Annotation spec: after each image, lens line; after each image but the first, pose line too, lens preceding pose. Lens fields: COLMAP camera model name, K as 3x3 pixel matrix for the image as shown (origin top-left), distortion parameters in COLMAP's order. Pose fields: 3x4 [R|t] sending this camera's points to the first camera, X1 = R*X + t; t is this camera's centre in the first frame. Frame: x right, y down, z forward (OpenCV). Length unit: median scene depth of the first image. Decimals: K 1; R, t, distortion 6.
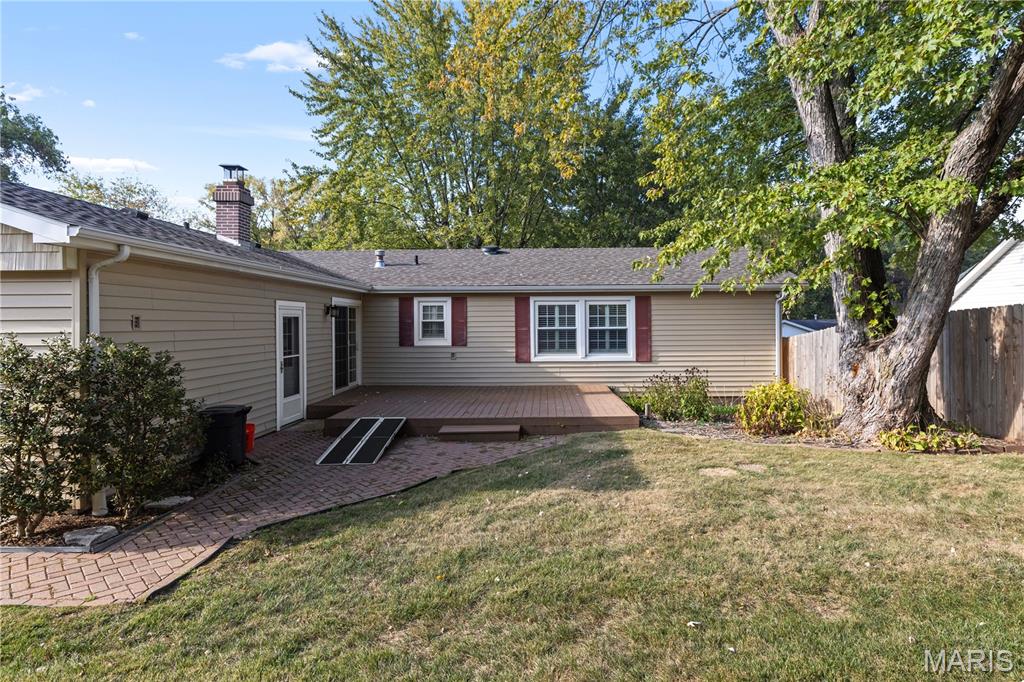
lens RADIAL K [[570.3, 0, 513.0], [0, 570.3, 321.8], [0, 0, 1]] dist [-0.001129, 0.000510]
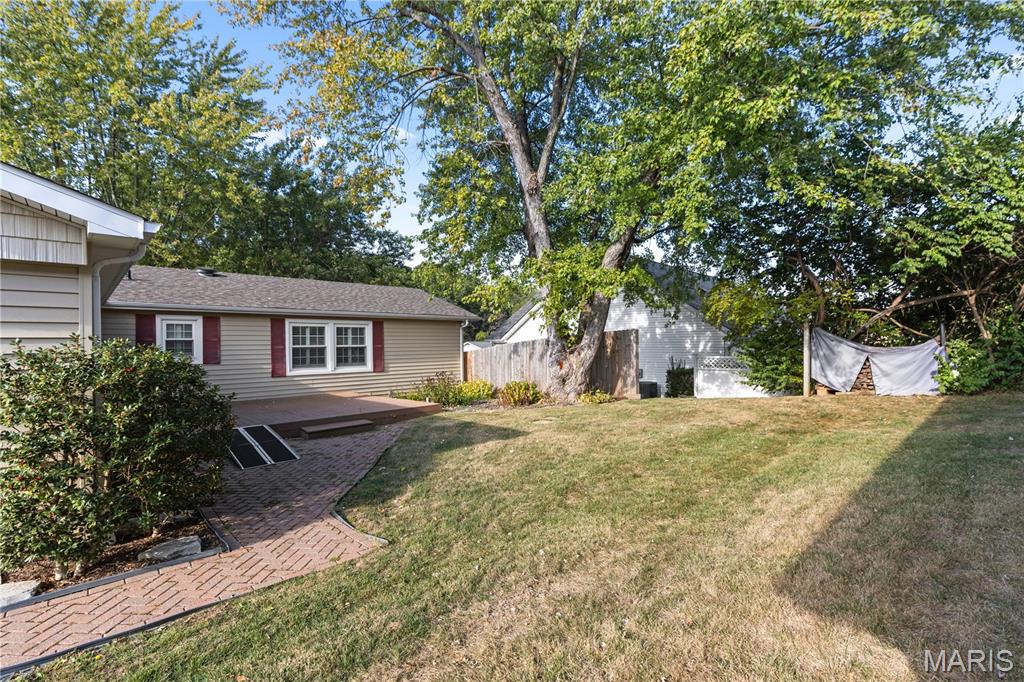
lens RADIAL K [[473.2, 0, 516.4], [0, 473.2, 345.0], [0, 0, 1]] dist [-0.001210, -0.000012]
pose [[0.711974, -0.002102, 0.702203, -0.303309], [0.004518, 0.999989, -0.001587, 0.012068], [-0.702191, 0.004302, 0.711975, 0.009436]]
